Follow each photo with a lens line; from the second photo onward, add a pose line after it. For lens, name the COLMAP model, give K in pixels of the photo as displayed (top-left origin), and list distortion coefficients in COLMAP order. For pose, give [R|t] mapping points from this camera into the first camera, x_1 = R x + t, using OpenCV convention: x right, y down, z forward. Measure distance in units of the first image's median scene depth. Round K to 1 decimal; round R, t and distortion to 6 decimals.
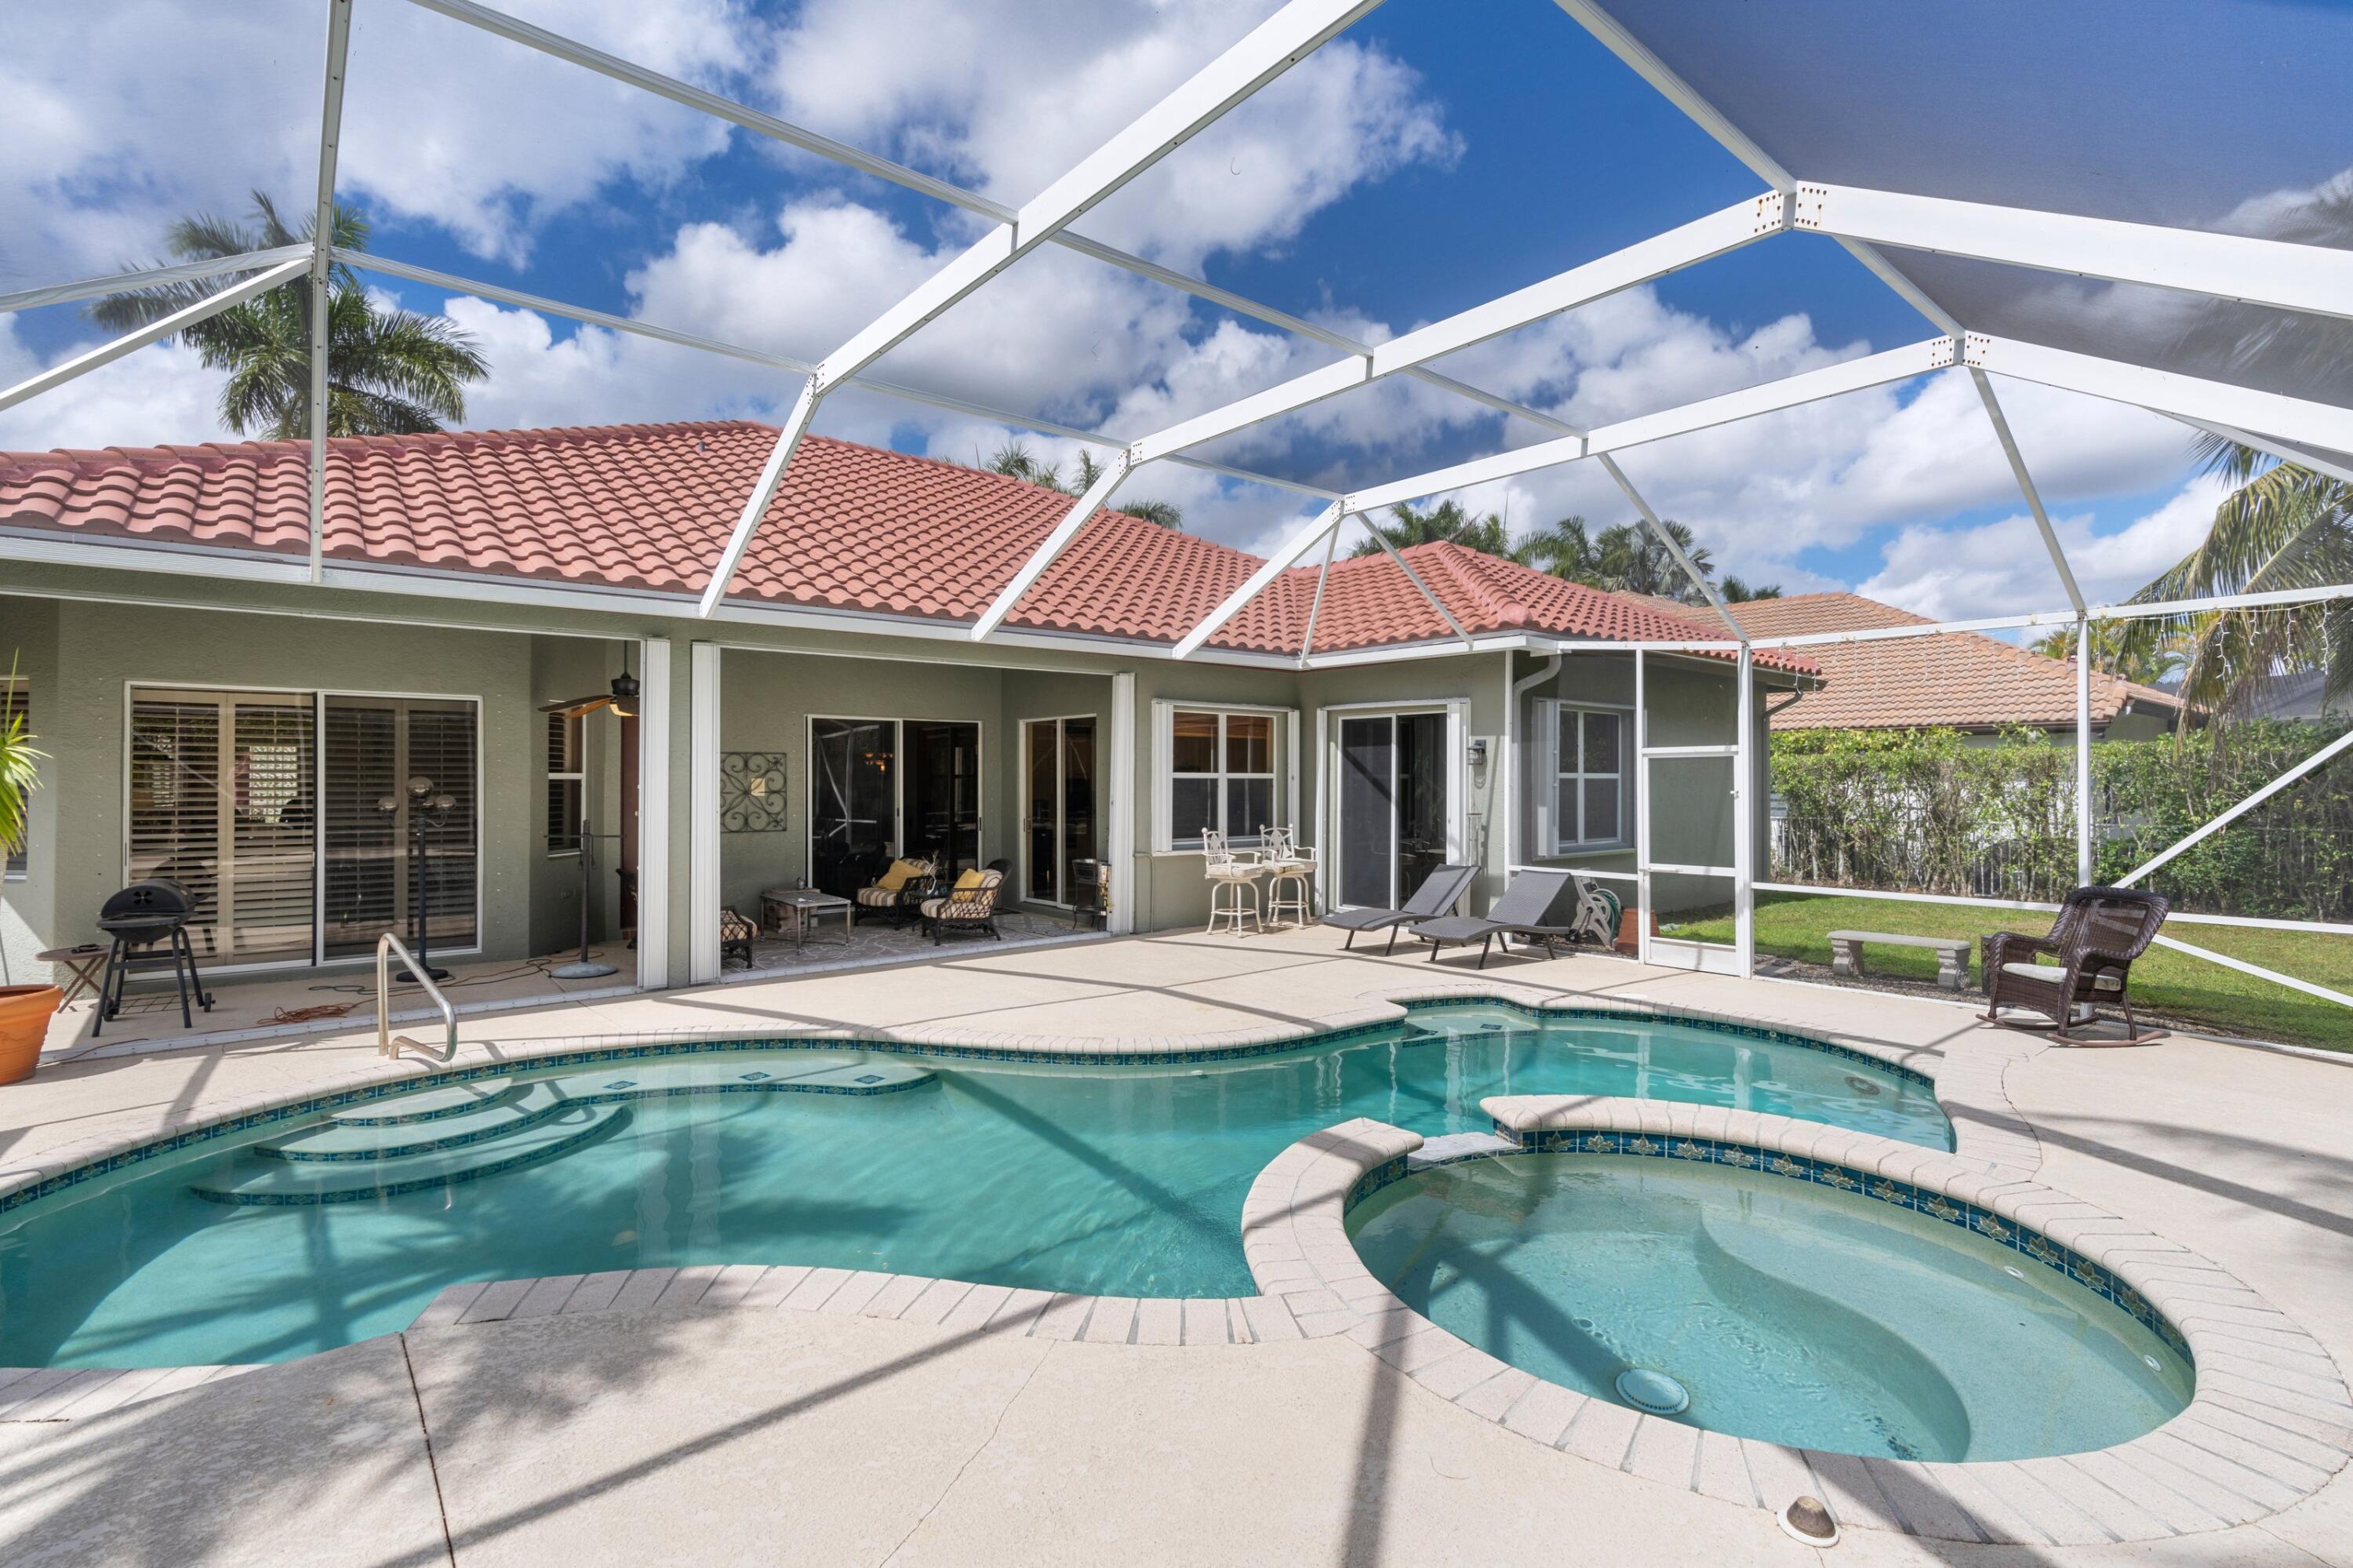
lens RADIAL K [[1050.1, 0, 1178.8], [0, 1050.1, 778.3], [0, 0, 1]] dist [-0.001949, -0.000014]
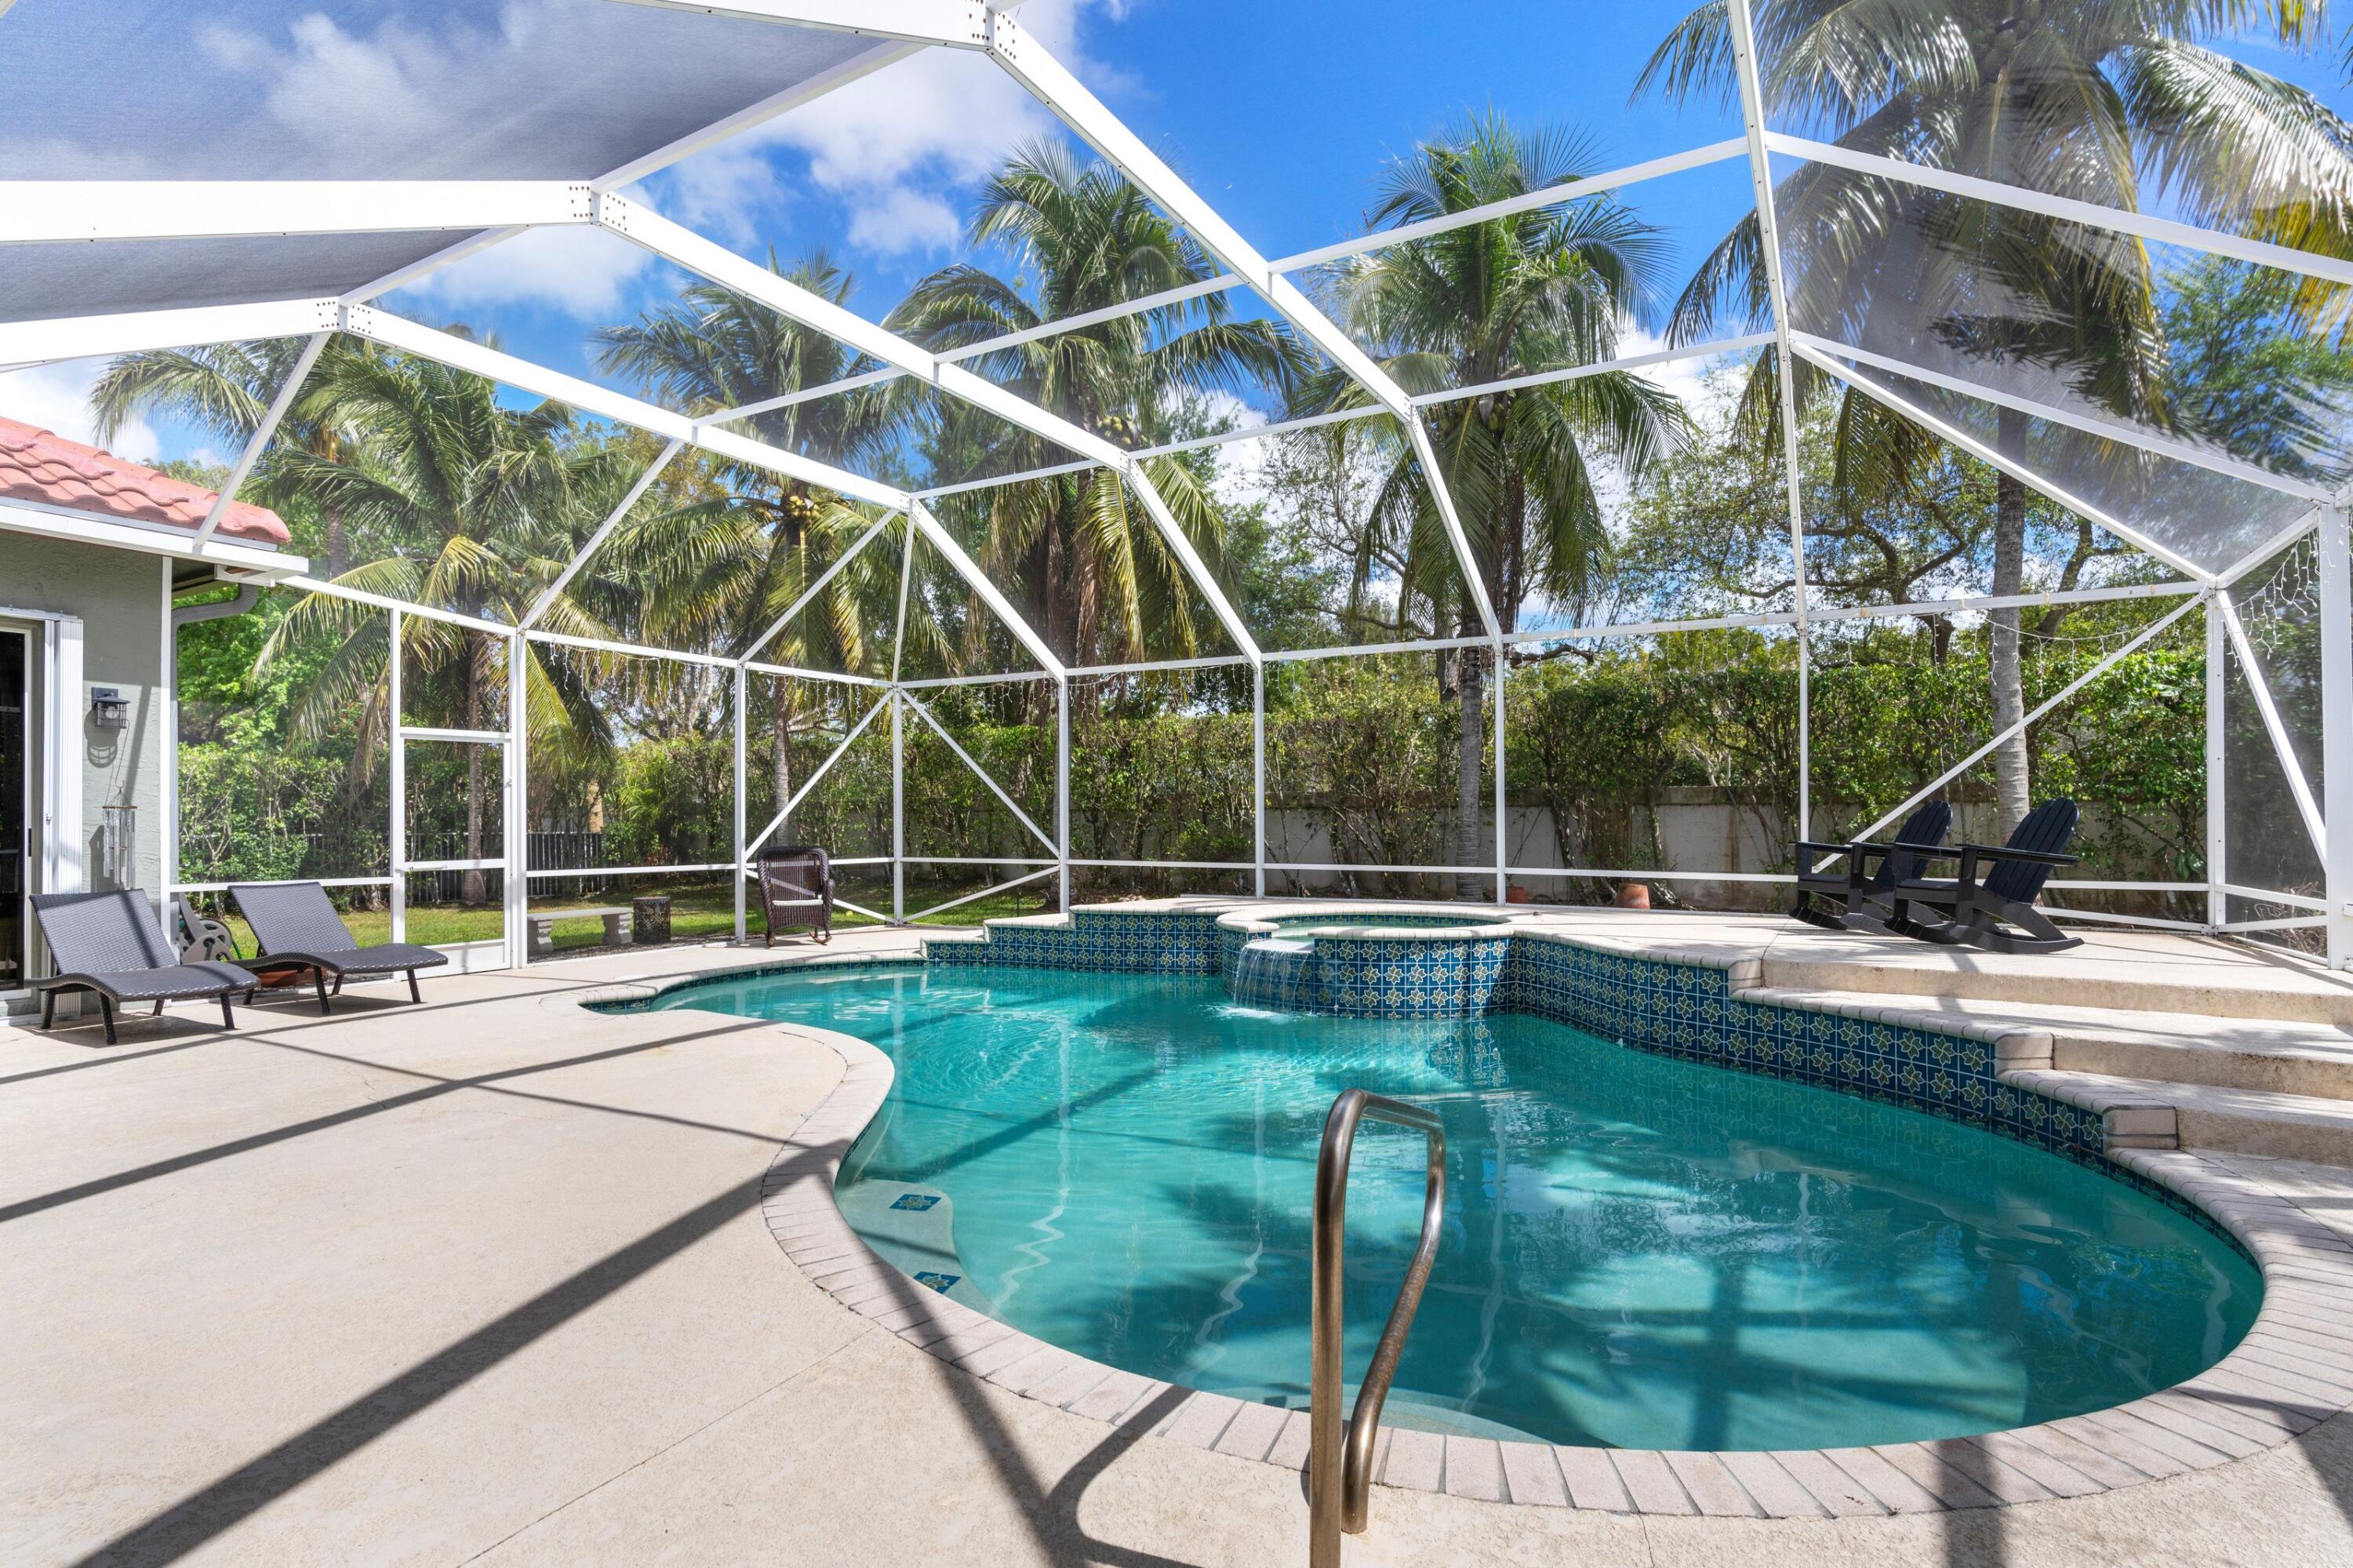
lens RADIAL K [[1152.6, 0, 1178.4], [0, 1152.6, 804.4], [0, 0, 1]] dist [0.000492, 0.000045]
pose [[-0.354754, 0.015468, 0.934832, -0.694452], [-0.001043, 0.999856, -0.016939, 0.052604], [-0.934959, -0.006984, -0.354687, 0.792925]]
